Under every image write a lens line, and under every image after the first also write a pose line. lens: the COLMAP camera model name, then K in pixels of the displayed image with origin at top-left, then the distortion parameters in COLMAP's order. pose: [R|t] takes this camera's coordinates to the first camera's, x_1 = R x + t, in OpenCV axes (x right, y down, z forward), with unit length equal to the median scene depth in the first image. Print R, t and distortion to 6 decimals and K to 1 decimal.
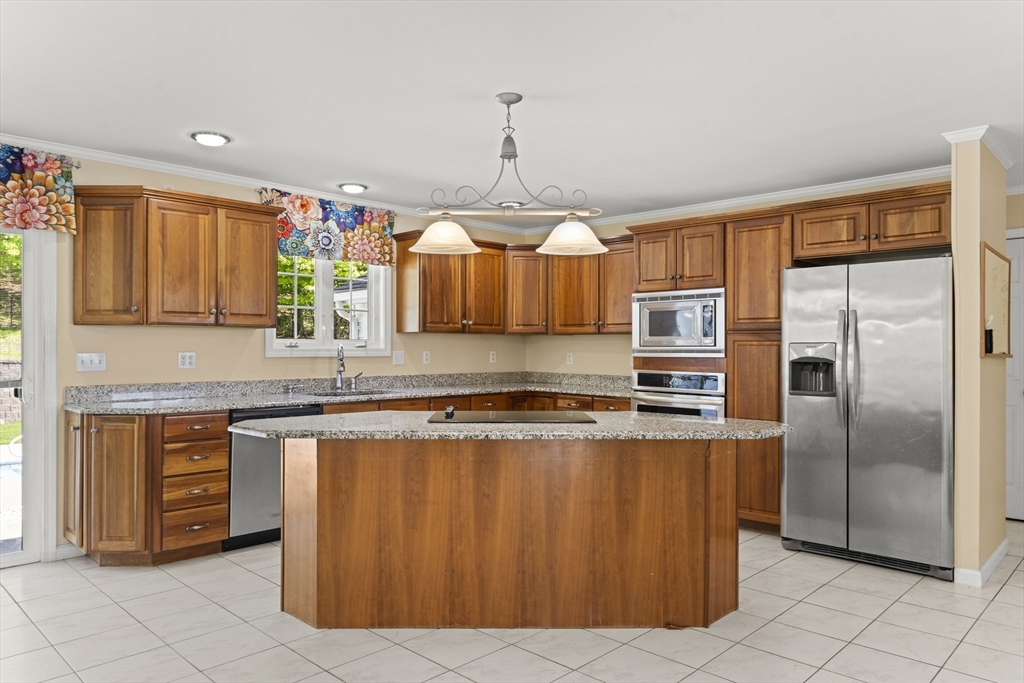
lens RADIAL K [[698.0, 0, 512.0], [0, 698.0, 341.5], [0, 0, 1]] dist [0.002213, -0.000031]
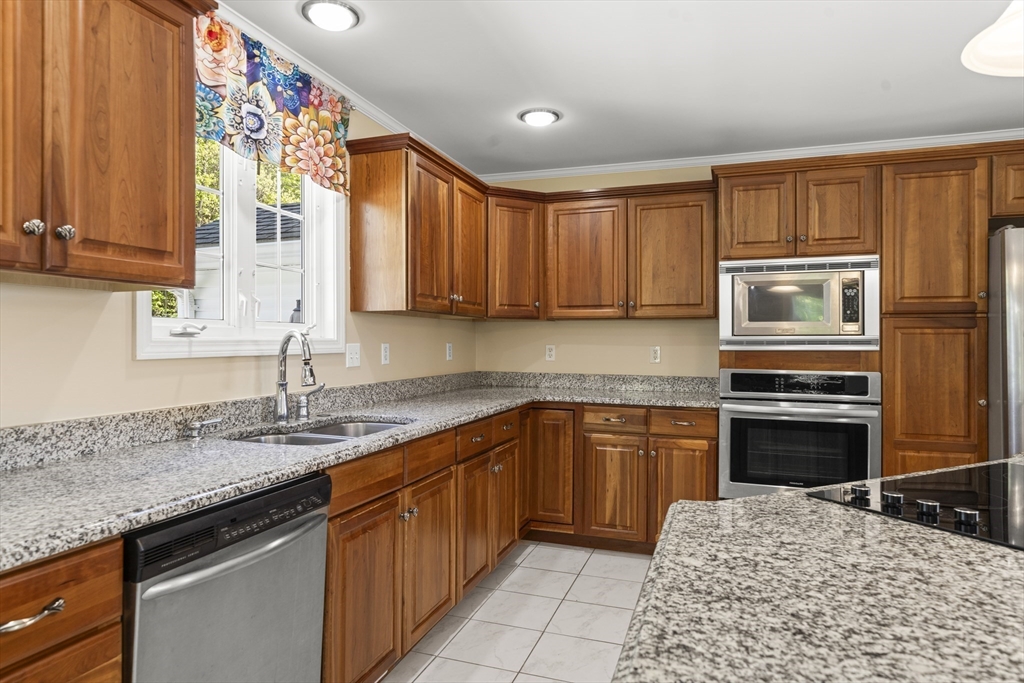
lens RADIAL K [[617.0, 0, 512.0], [0, 617.0, 341.5], [0, 0, 1]] dist [-0.005389, 0.001306]
pose [[0.909634, -0.002841, 0.415401, -0.281614], [-0.002504, 0.999921, 0.012320, 0.005771], [-0.415403, -0.012247, 0.909555, 0.525221]]
